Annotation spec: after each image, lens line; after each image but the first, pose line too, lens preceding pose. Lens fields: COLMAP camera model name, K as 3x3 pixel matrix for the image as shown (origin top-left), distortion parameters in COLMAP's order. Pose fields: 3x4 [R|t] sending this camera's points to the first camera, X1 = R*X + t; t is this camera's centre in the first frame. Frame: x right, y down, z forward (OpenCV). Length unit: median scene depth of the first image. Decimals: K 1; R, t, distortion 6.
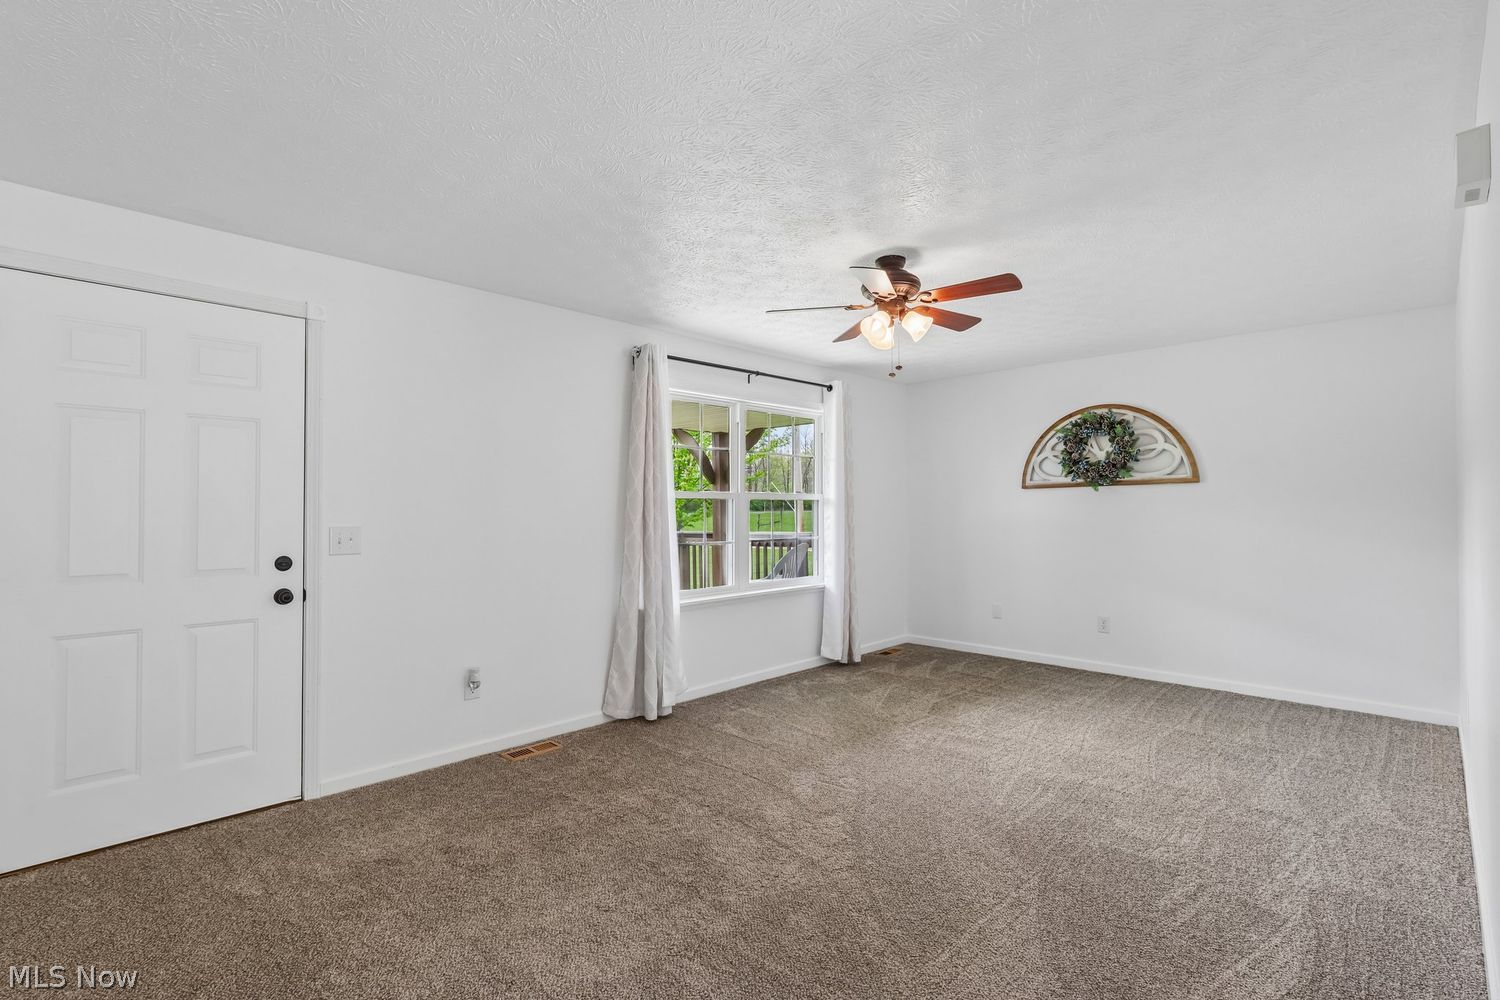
lens RADIAL K [[698.3, 0, 741.9], [0, 698.3, 498.9], [0, 0, 1]] dist [0.001911, 0.000153]
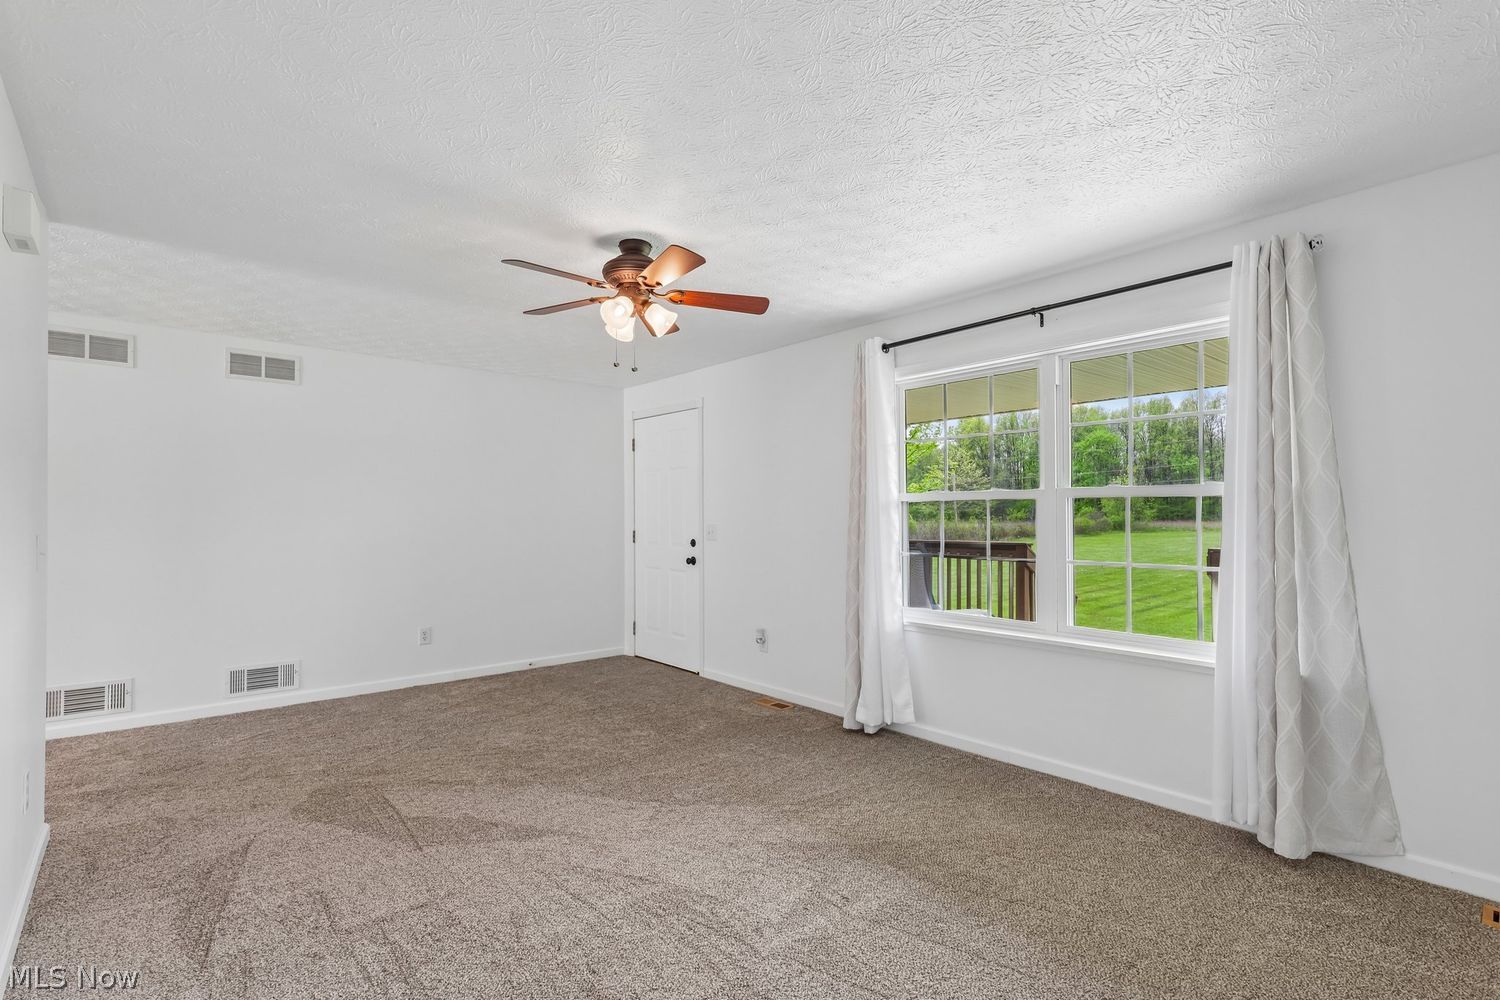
lens RADIAL K [[703.1, 0, 748.3], [0, 703.1, 514.4], [0, 0, 1]] dist [-0.000446, -0.000337]
pose [[-0.076582, 0.001234, -0.997063, 0.742430], [0.014225, 0.999899, 0.000145, 0.011456], [0.996962, -0.014172, -0.076591, 0.802873]]
